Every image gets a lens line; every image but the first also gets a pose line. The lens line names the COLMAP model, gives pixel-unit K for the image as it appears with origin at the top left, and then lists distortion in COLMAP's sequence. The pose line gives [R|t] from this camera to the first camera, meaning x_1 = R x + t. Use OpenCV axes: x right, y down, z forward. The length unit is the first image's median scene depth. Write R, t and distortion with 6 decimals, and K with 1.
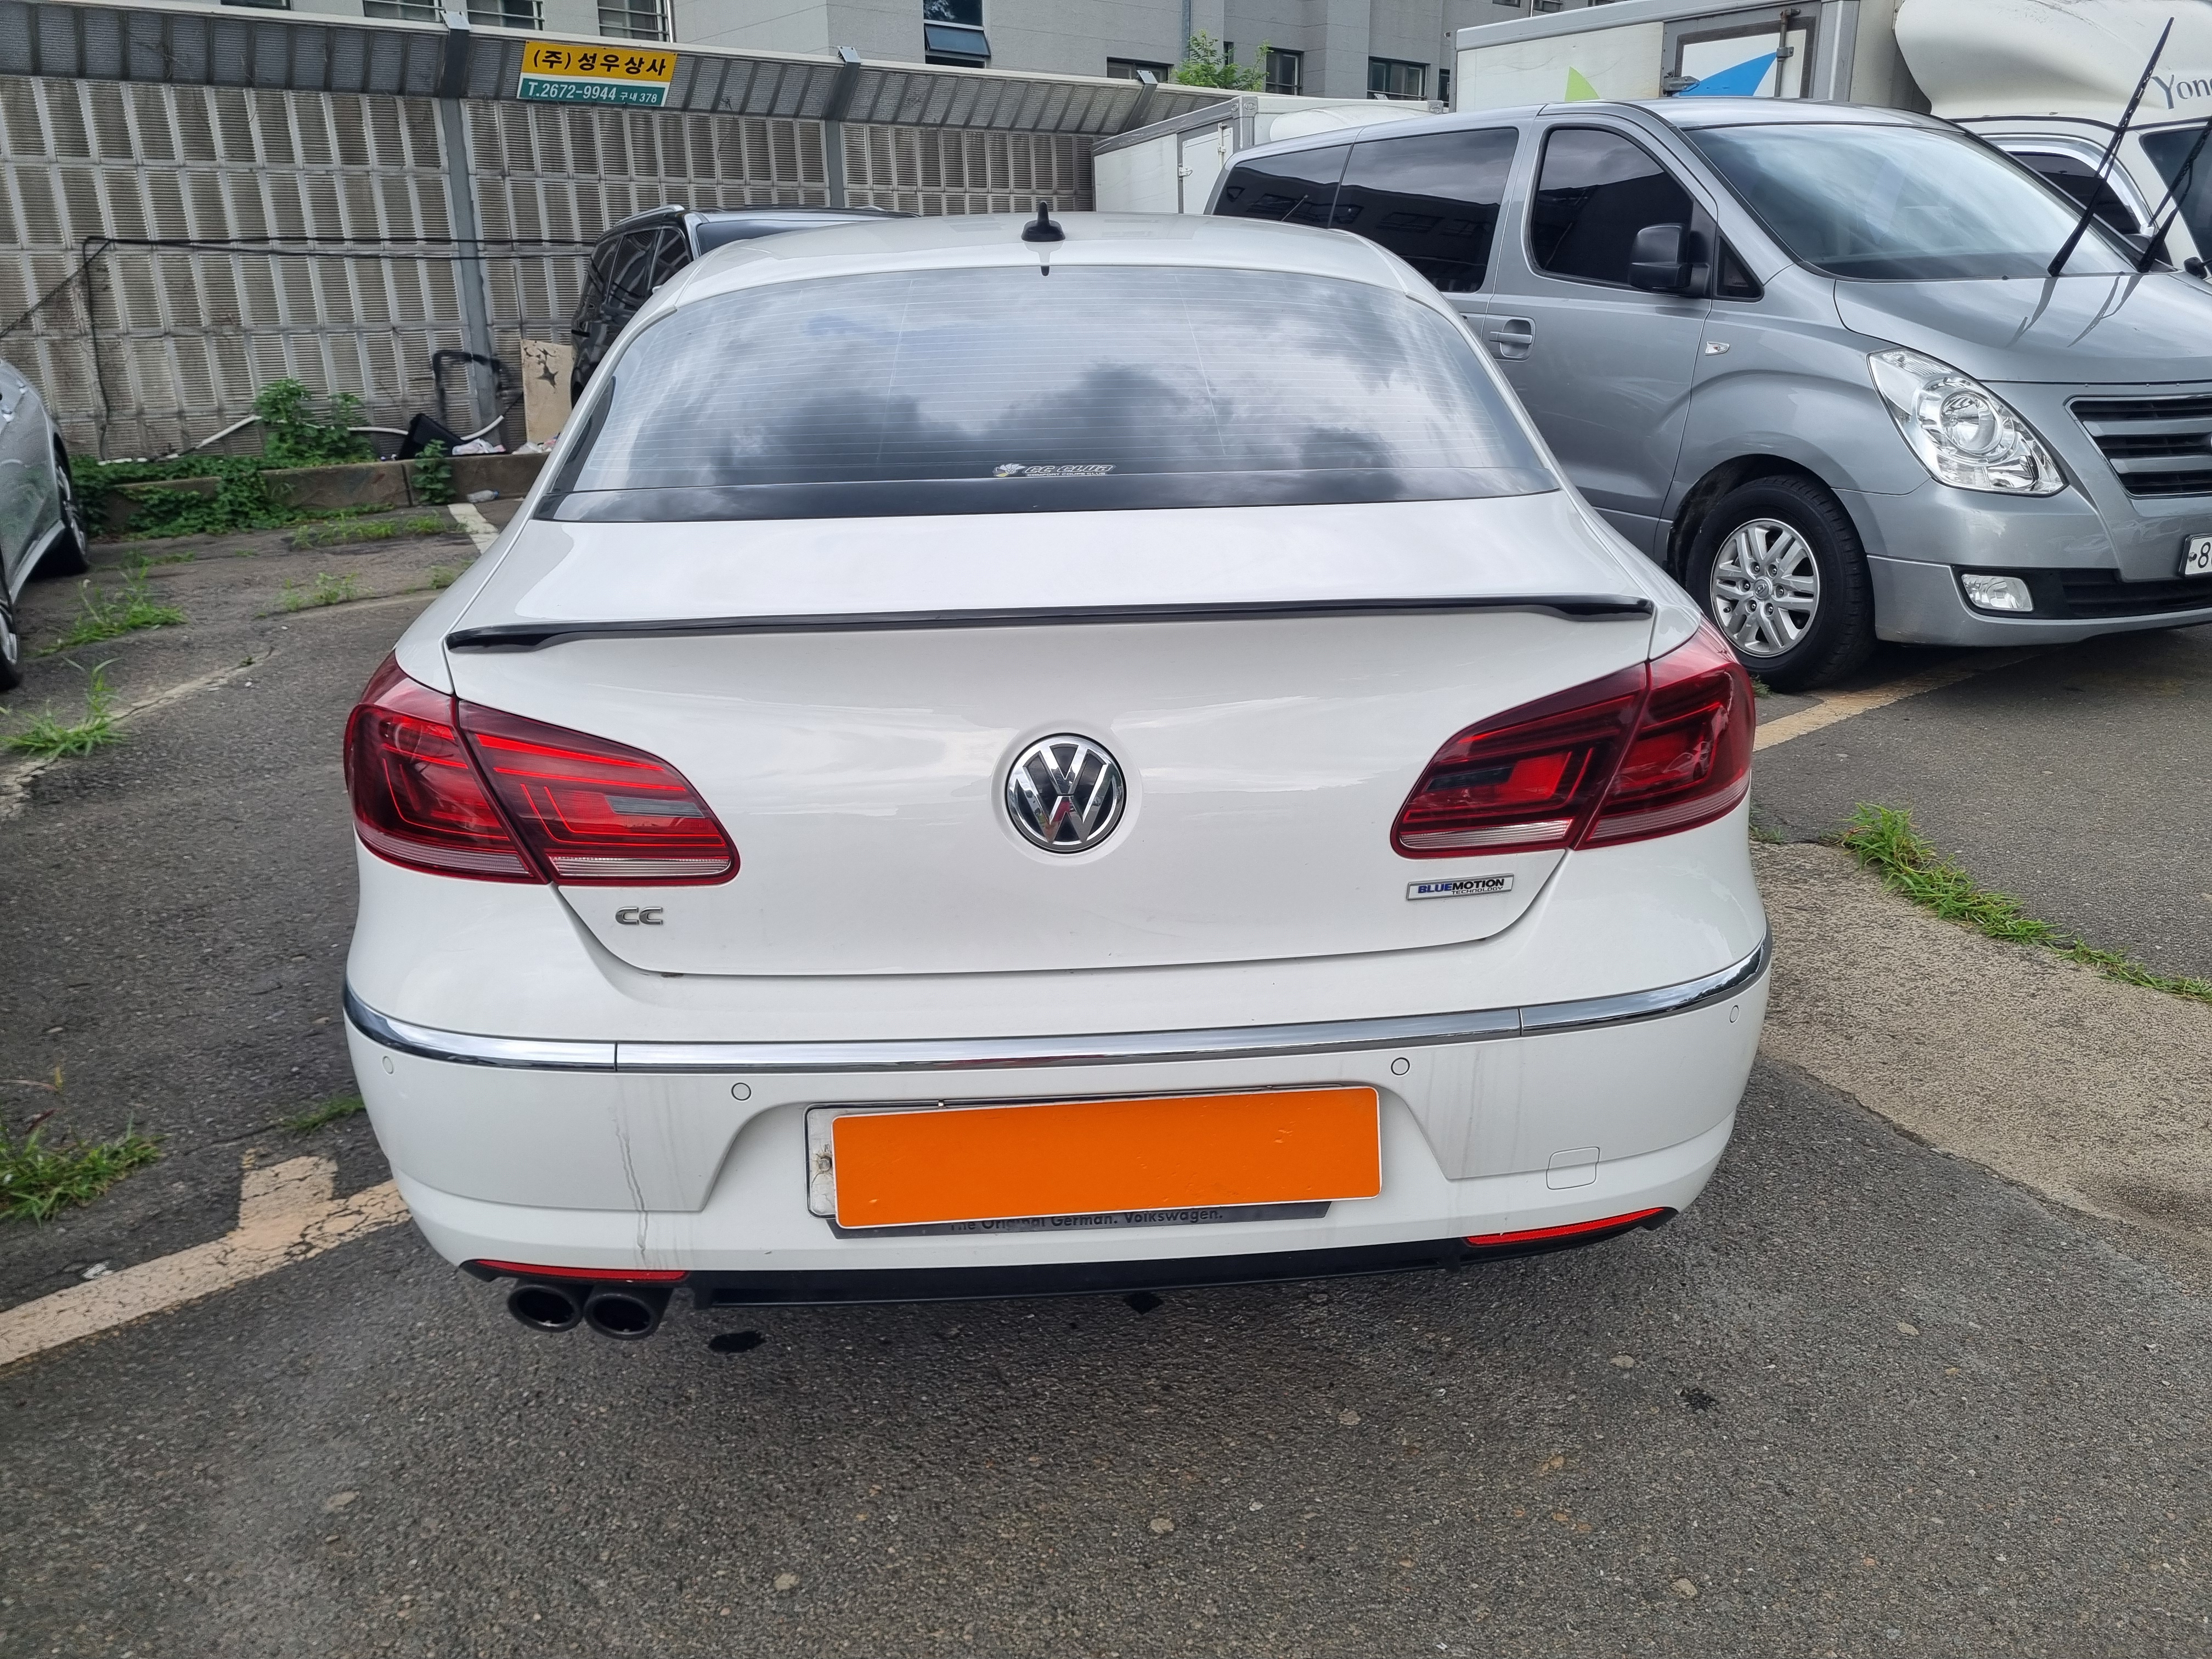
lens RADIAL K [[1671.4, 0, 1134.3], [0, 1671.4, 838.2], [0, 0, 1]] dist [0.021922, -0.026458]
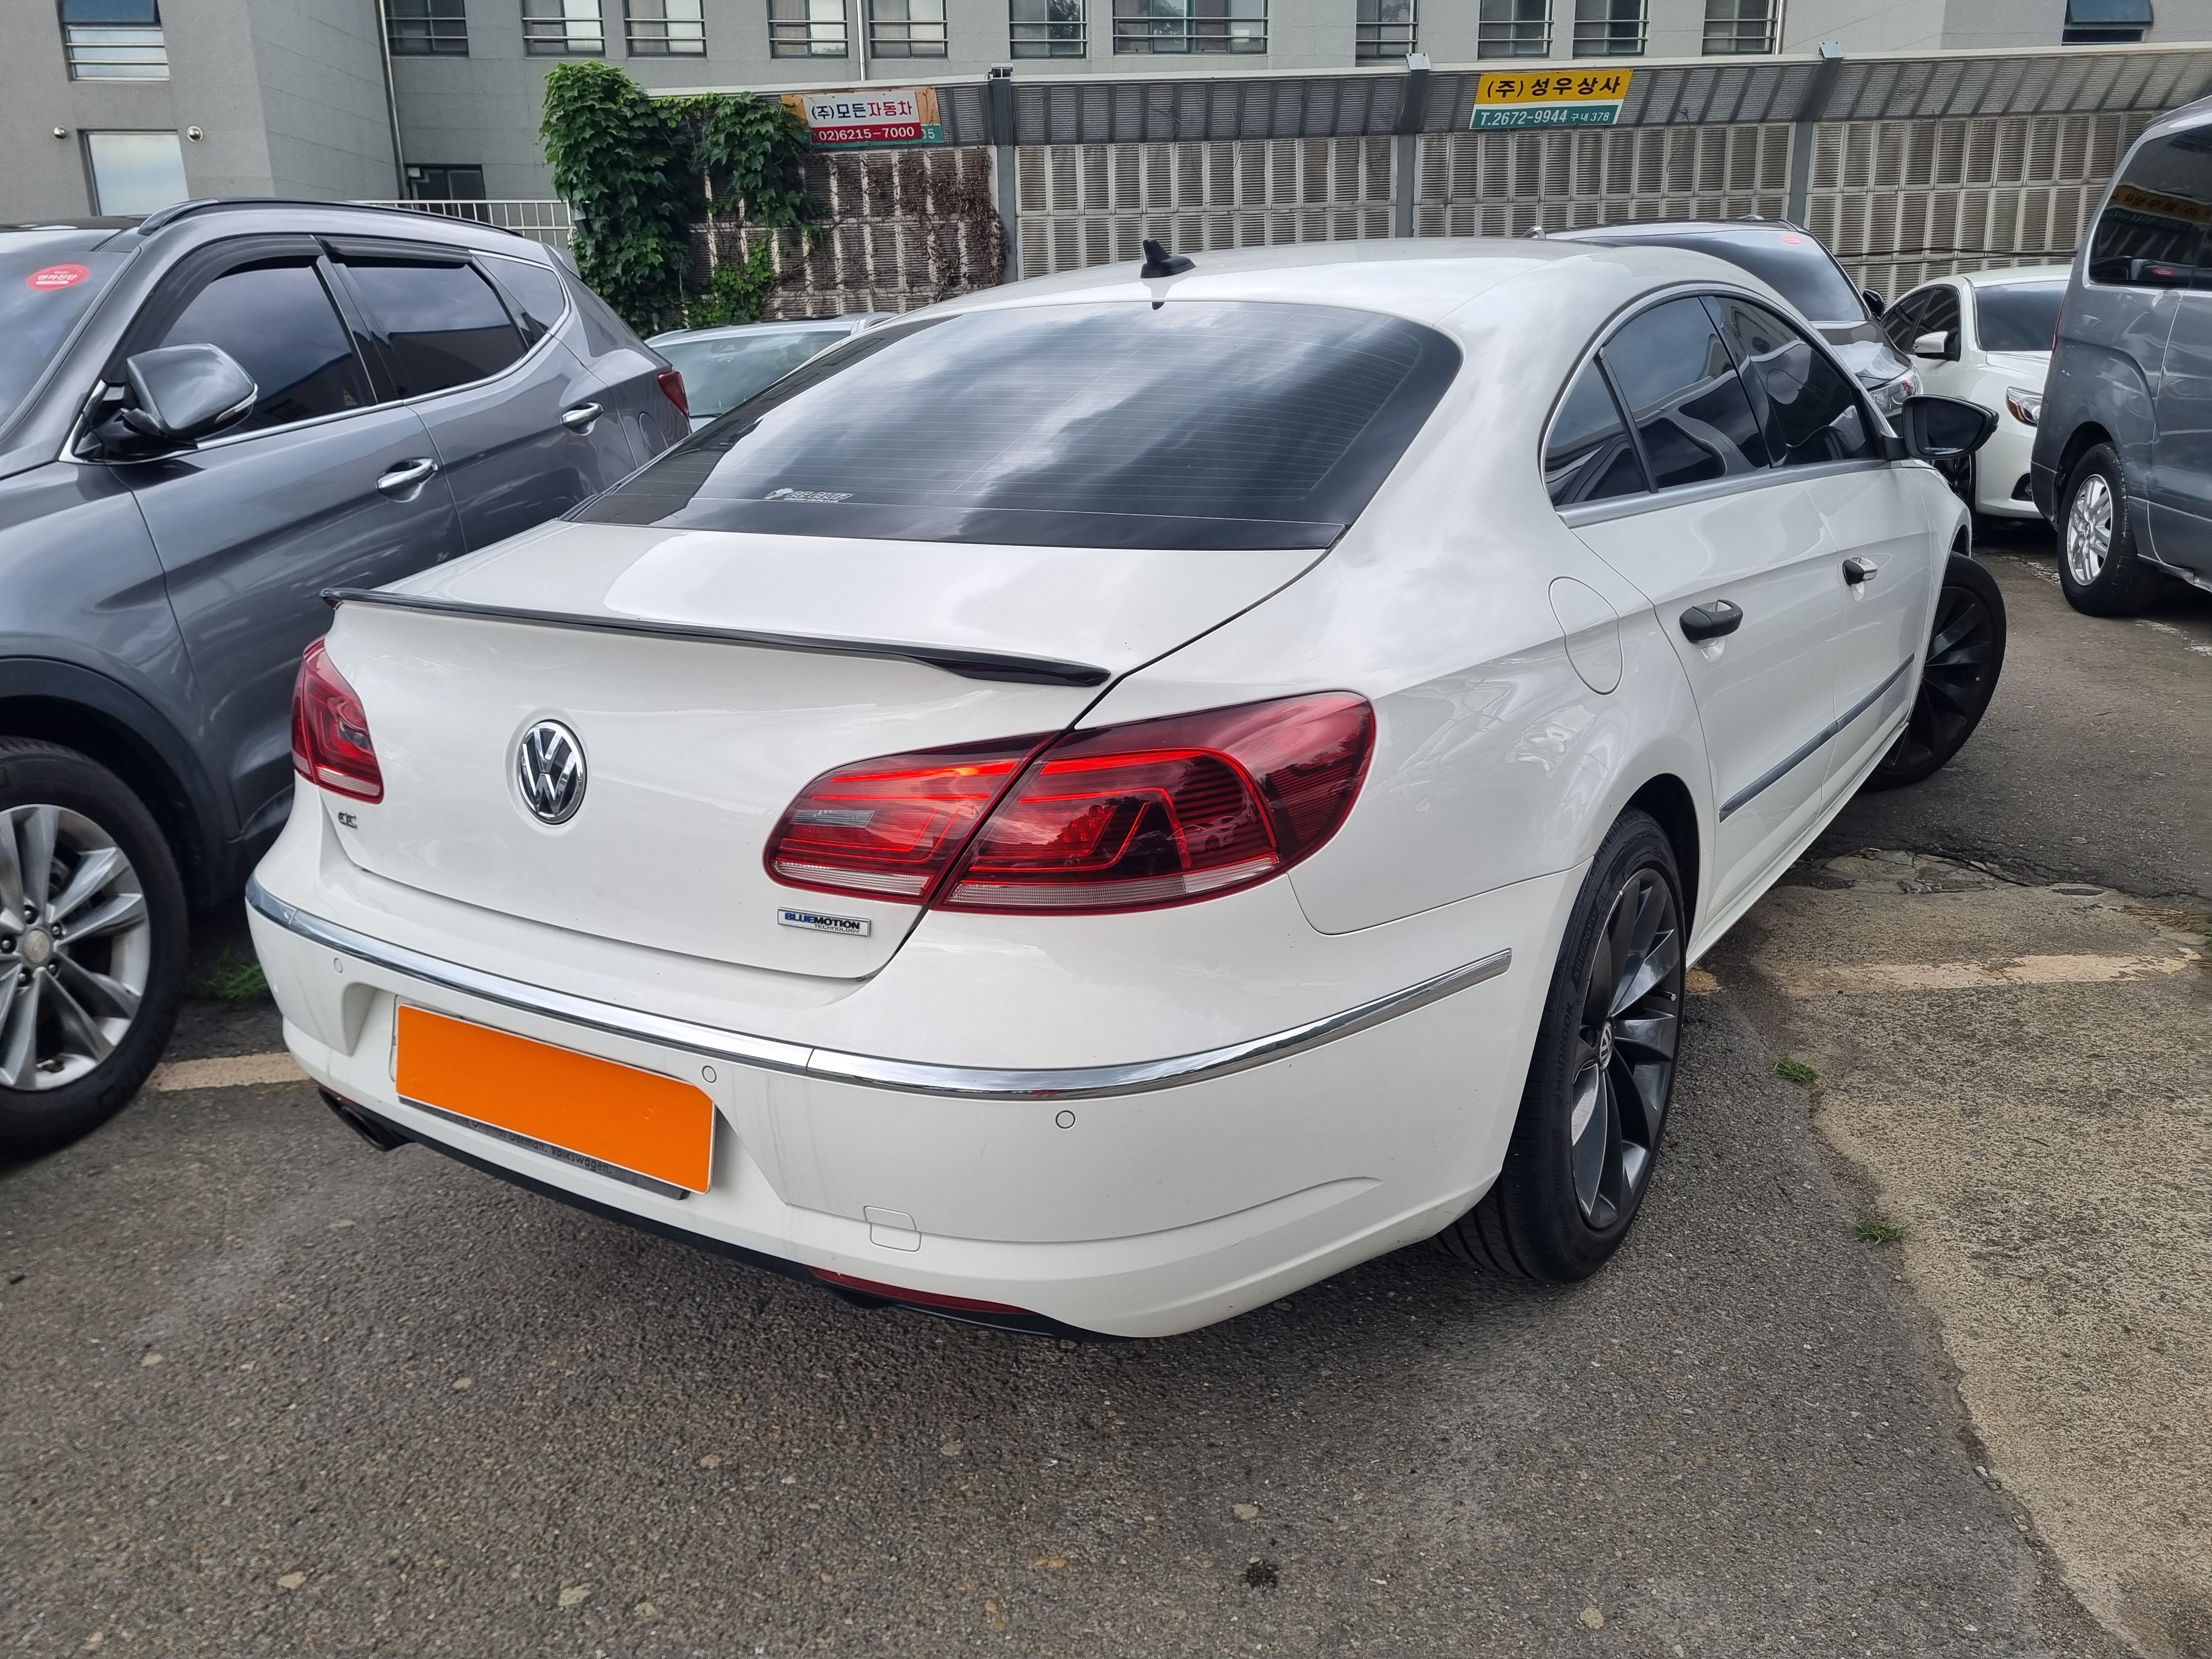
lens RADIAL K [[1671.4, 0, 1112.1], [0, 1671.4, 833.1], [0, 0, 1]] dist [0.021922, -0.026458]
pose [[0.803075, 0.159134, -0.574236, 0.128334], [-0.164453, 0.985443, 0.043099, -0.013666], [0.572735, 0.059823, 0.817555, 0.037343]]
